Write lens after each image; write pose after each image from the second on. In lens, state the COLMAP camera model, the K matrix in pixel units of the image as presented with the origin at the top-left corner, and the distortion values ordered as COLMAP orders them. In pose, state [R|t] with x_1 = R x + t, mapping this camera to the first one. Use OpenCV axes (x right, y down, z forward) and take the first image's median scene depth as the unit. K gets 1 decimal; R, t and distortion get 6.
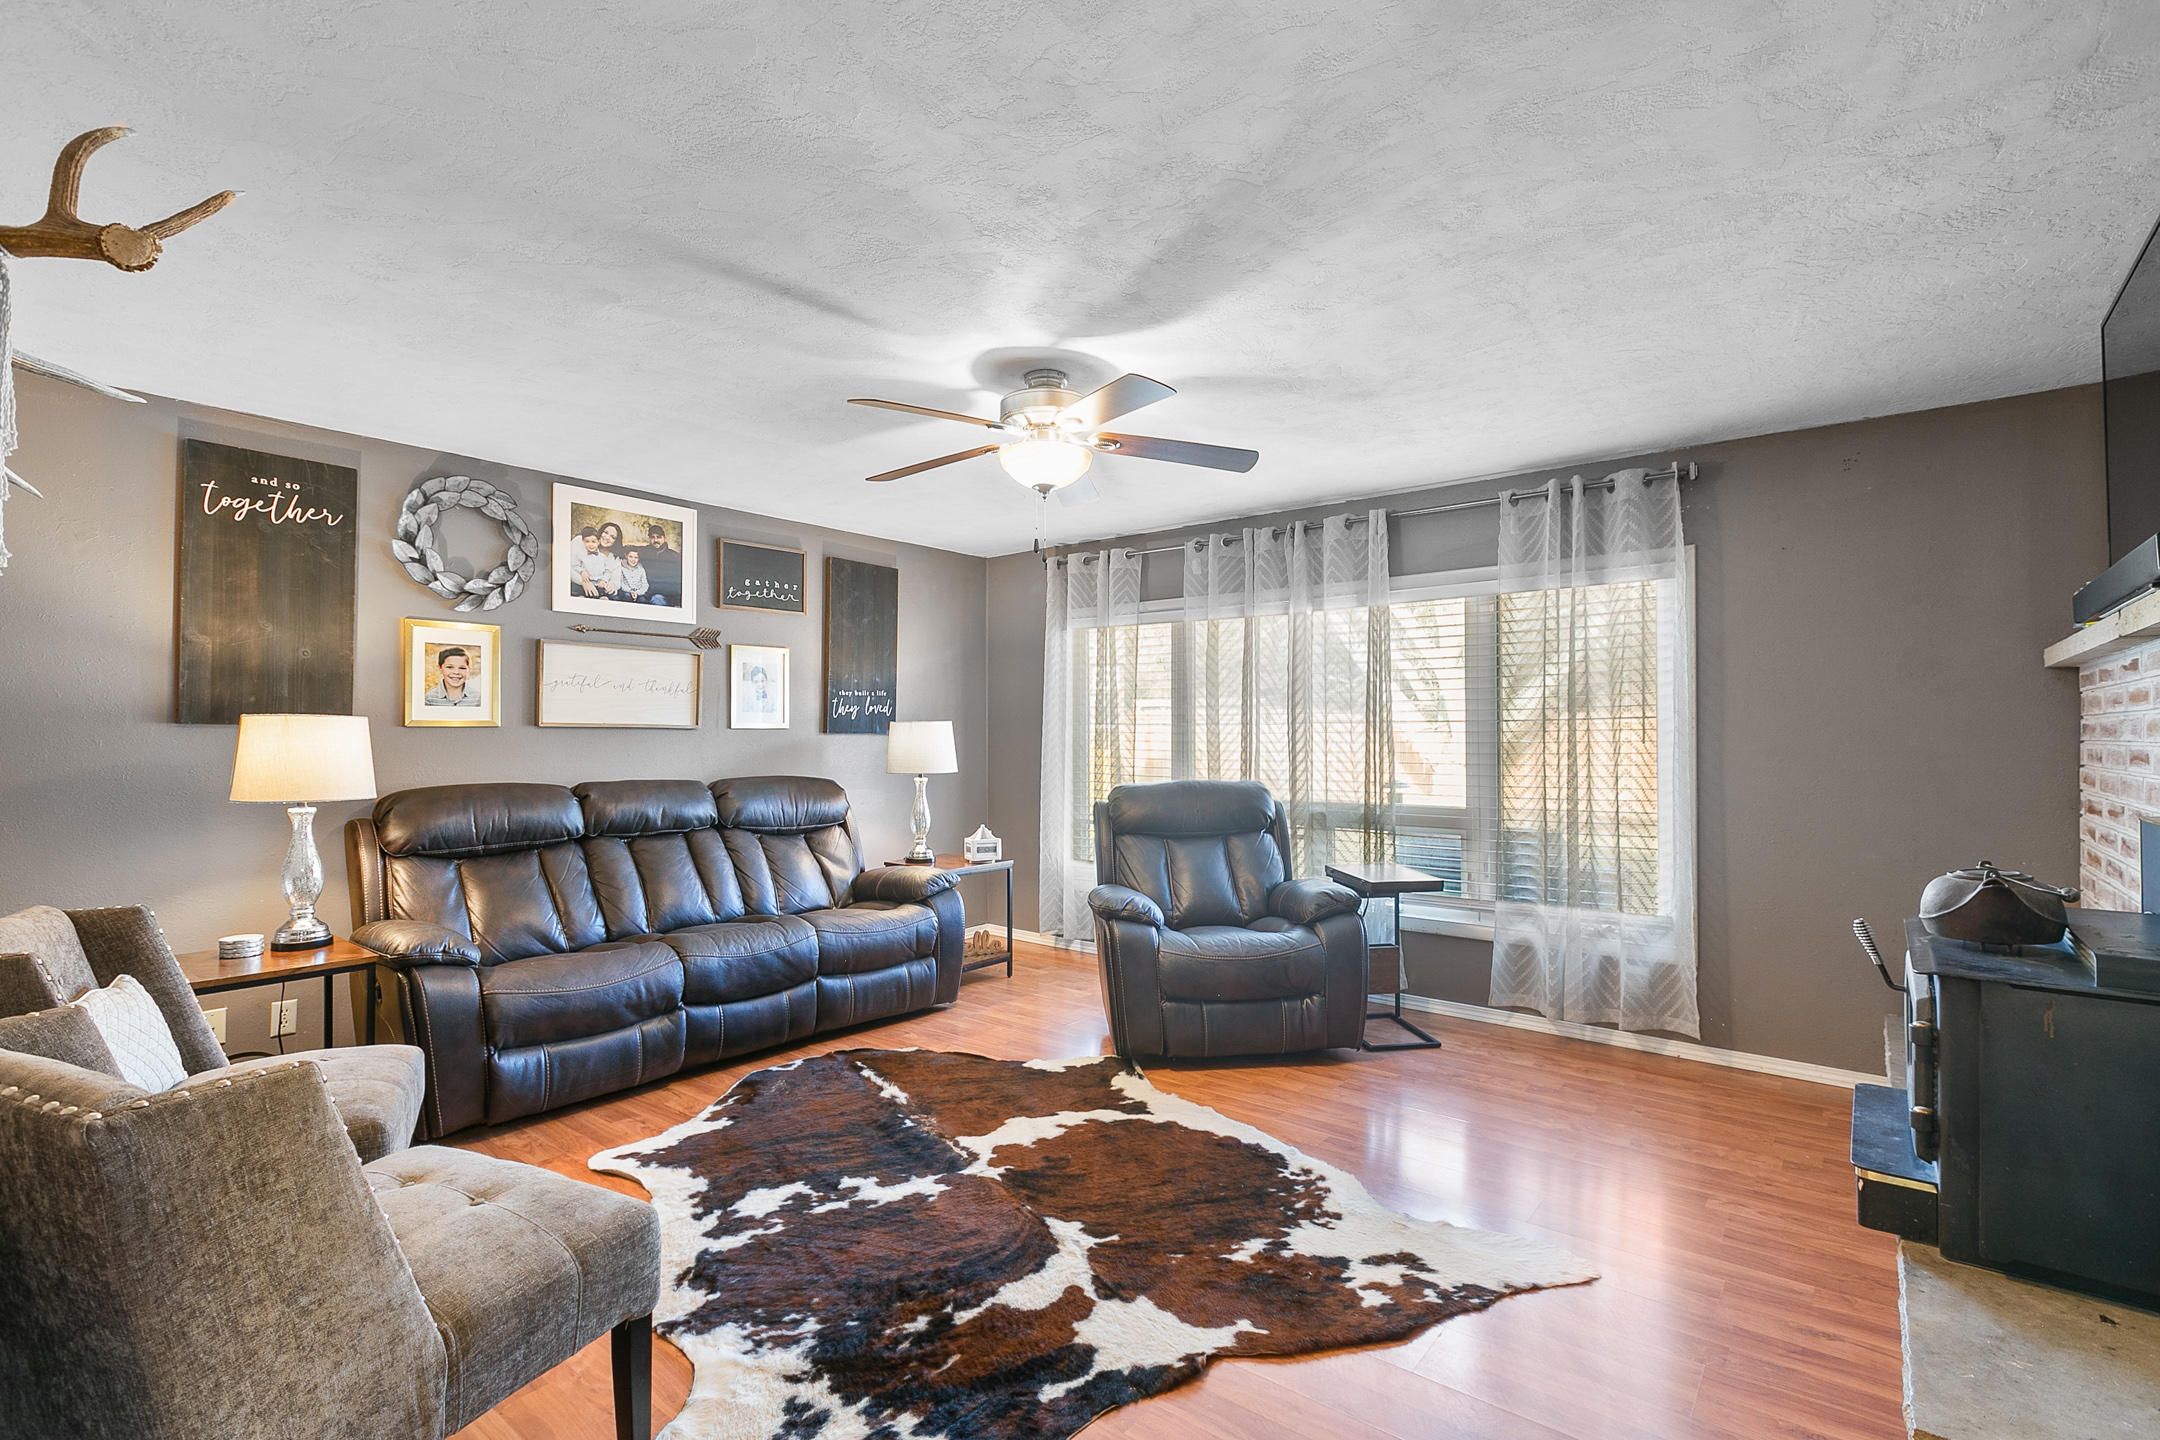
lens RADIAL K [[974.3, 0, 1084.7], [0, 974.3, 729.8], [0, 0, 1]] dist [-0.001133, 0.000465]
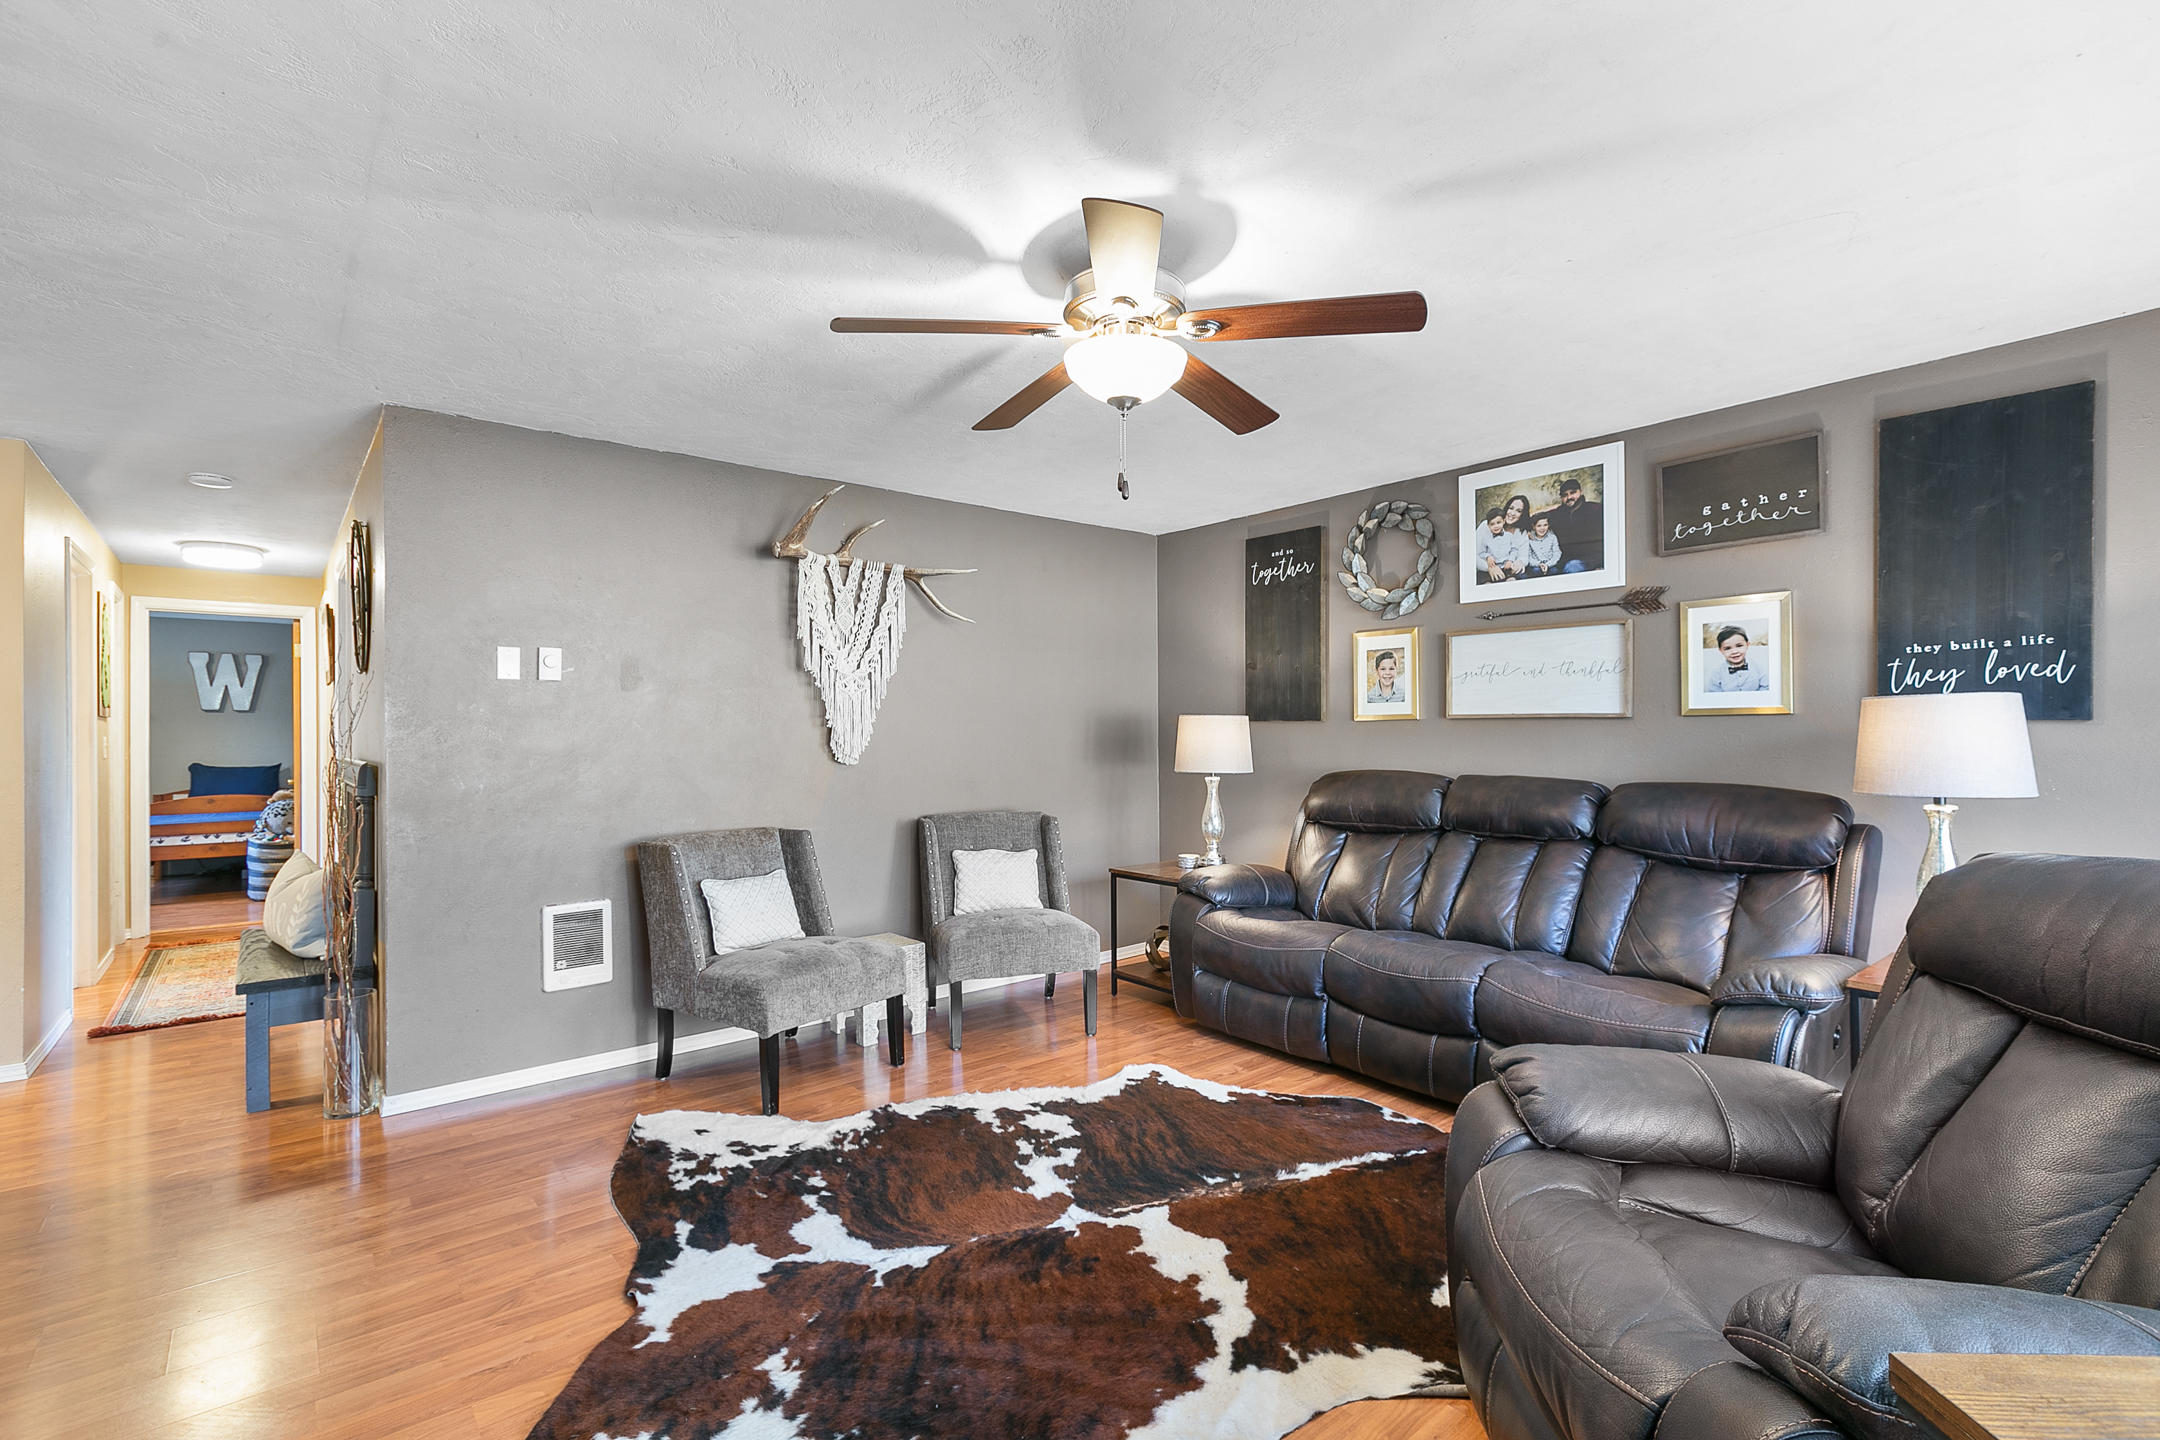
lens RADIAL K [[974.3, 0, 1084.7], [0, 974.3, 729.8], [0, 0, 1]] dist [-0.001133, 0.000465]
pose [[-0.192700, -0.001514, -0.981256, 0.674629], [0.011482, 0.999927, -0.003798, 0.010672], [0.981190, -0.011998, -0.192669, 1.048781]]
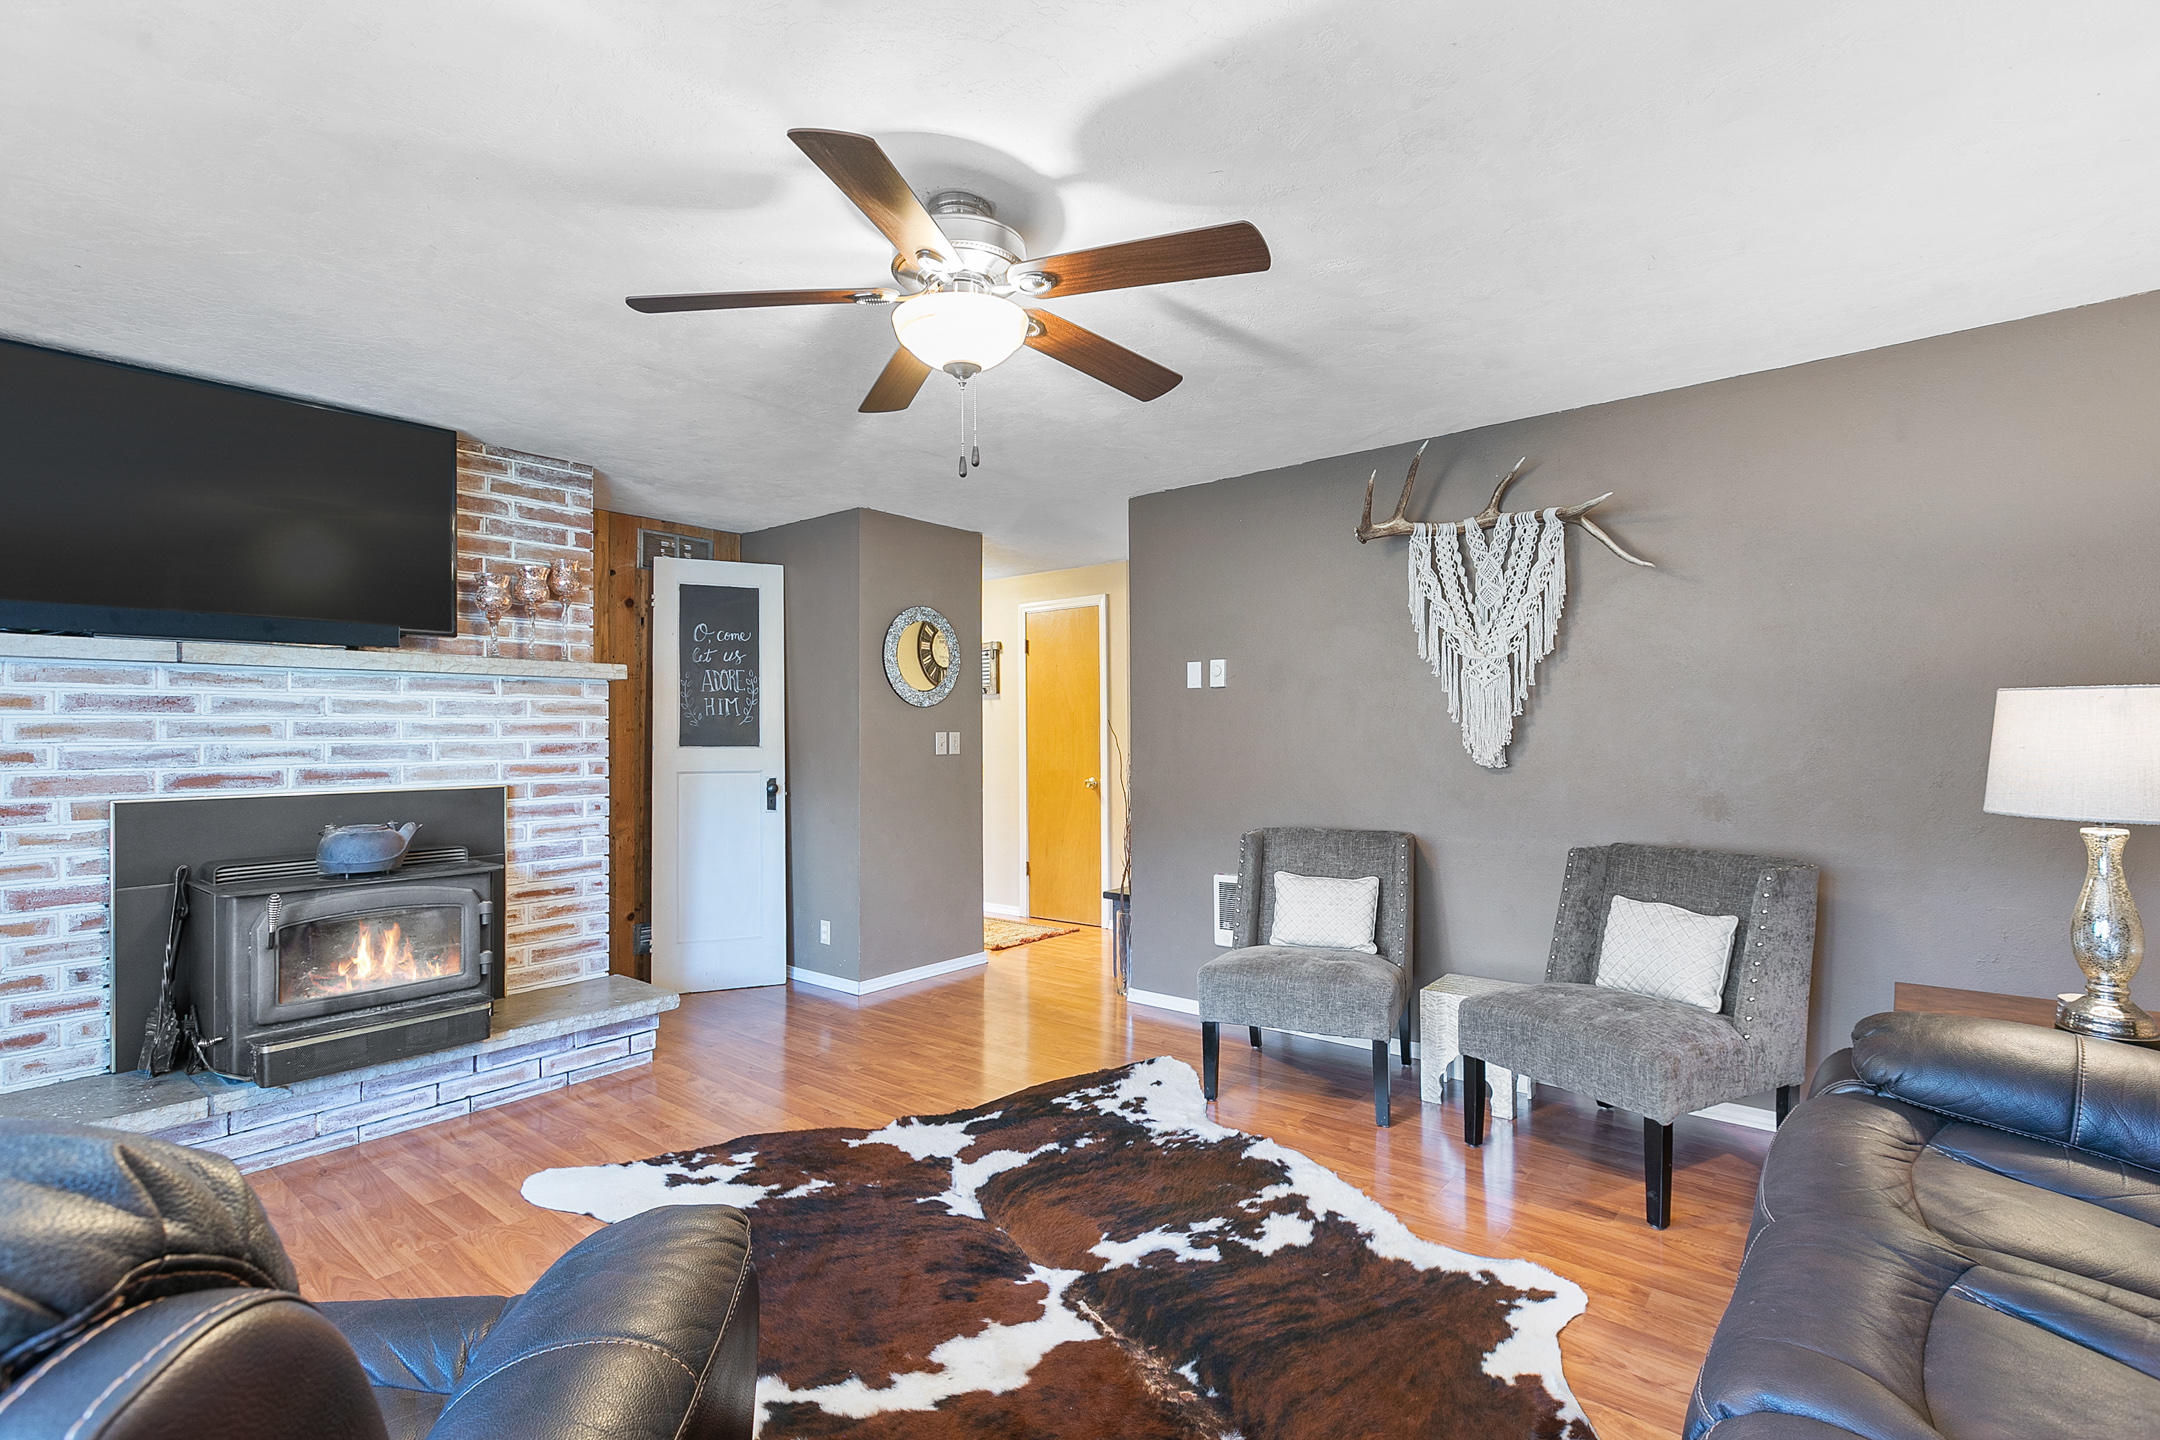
lens RADIAL K [[992.0, 0, 1074.5], [0, 992.0, 731.0], [0, 0, 1]] dist [0.000915, 0.000164]
pose [[-0.999814, 0.008024, 0.017512, -0.123260], [0.007865, 0.999927, -0.009151, 0.014604], [-0.017584, -0.009011, -0.999805, 1.600501]]
